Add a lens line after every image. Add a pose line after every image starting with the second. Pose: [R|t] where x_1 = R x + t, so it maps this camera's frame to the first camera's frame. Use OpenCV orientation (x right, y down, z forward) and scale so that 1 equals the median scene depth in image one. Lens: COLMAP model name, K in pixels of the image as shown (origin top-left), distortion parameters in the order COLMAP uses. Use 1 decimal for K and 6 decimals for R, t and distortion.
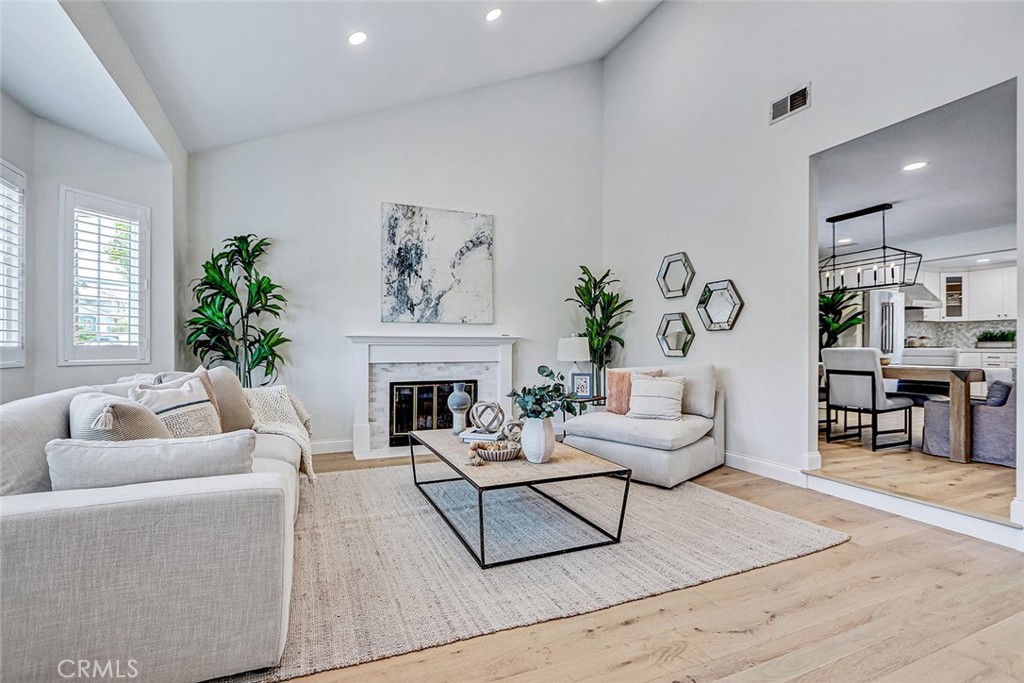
lens RADIAL K [[471.4, 0, 508.8], [0, 471.4, 337.5], [0, 0, 1]] dist [0.002316, -0.002200]
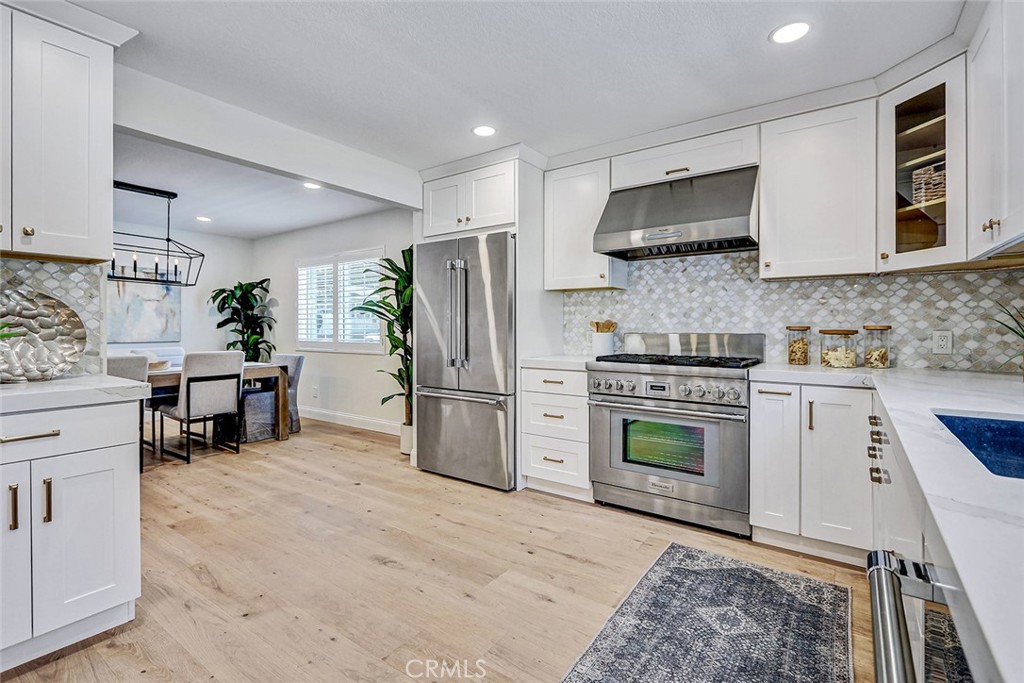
lens RADIAL K [[471.4, 0, 503.5], [0, 471.4, 328.0], [0, 0, 1]] dist [0.002316, -0.002200]
pose [[0.501303, 0.001196, -0.865271, 1.054861], [0.008616, 0.999943, 0.006374, -0.004912], [0.865229, -0.010651, 0.501264, 0.673448]]
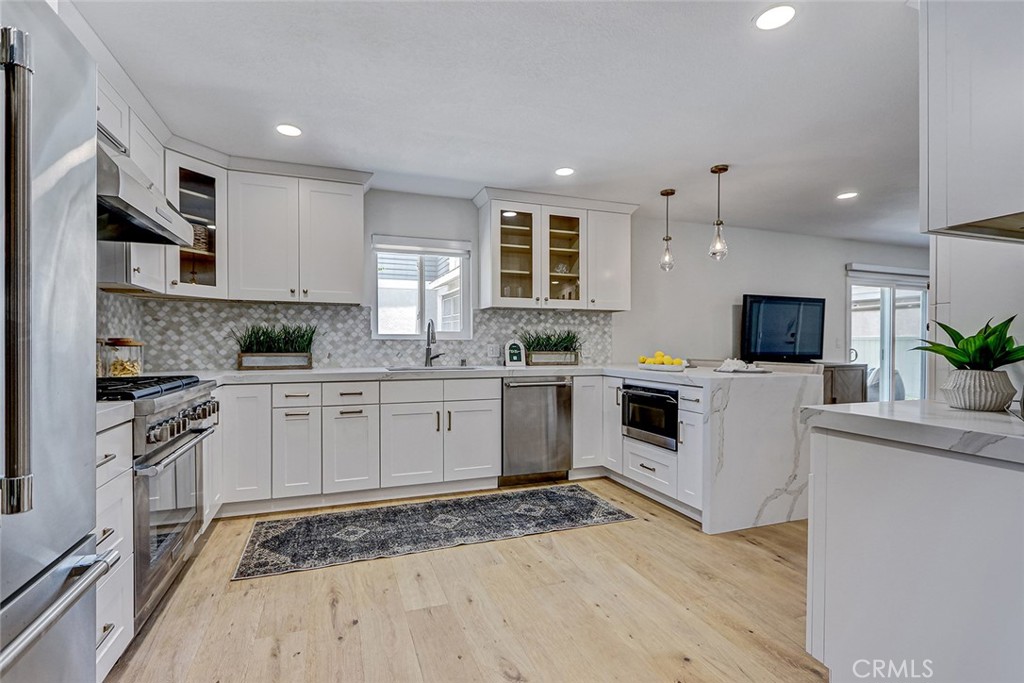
lens RADIAL K [[471.4, 0, 500.5], [0, 471.4, 348.2], [0, 0, 1]] dist [0.002316, -0.002200]
pose [[0.075608, -0.012376, 0.997061, 0.602765], [-0.012313, 0.999835, 0.013344, -0.003033], [-0.997062, -0.013285, 0.075443, 0.742982]]
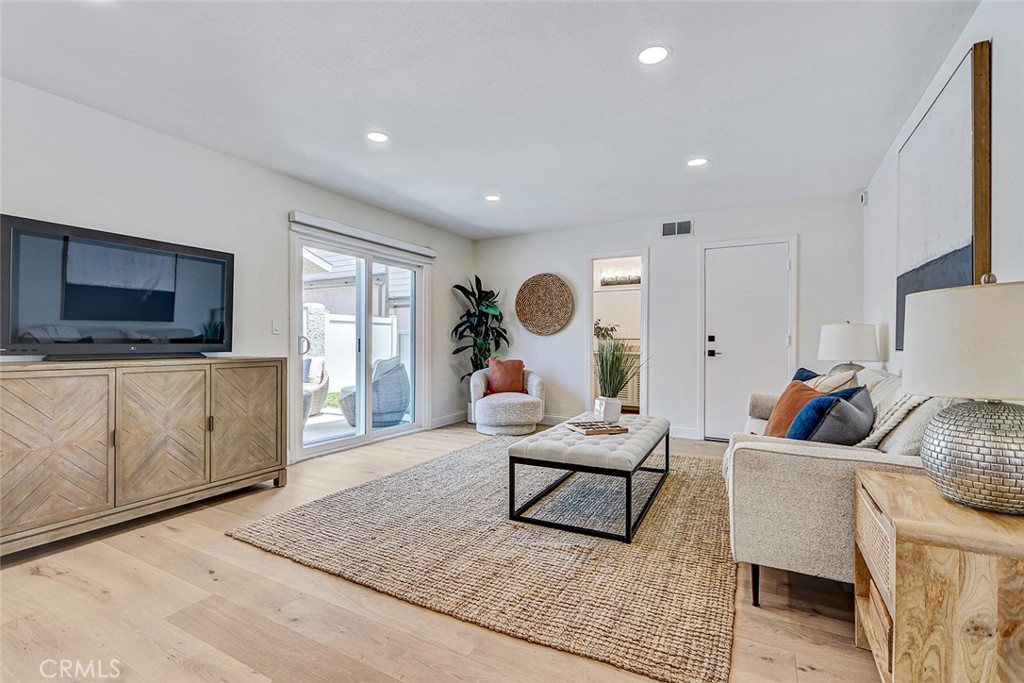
lens RADIAL K [[471.4, 0, 507.5], [0, 471.4, 344.2], [0, 0, 1]] dist [0.002316, -0.002200]
pose [[-0.601552, -0.005153, 0.798817, 0.814572], [-0.010898, 0.999939, -0.001757, 0.007078], [-0.798759, -0.009763, -0.601572, 0.410004]]
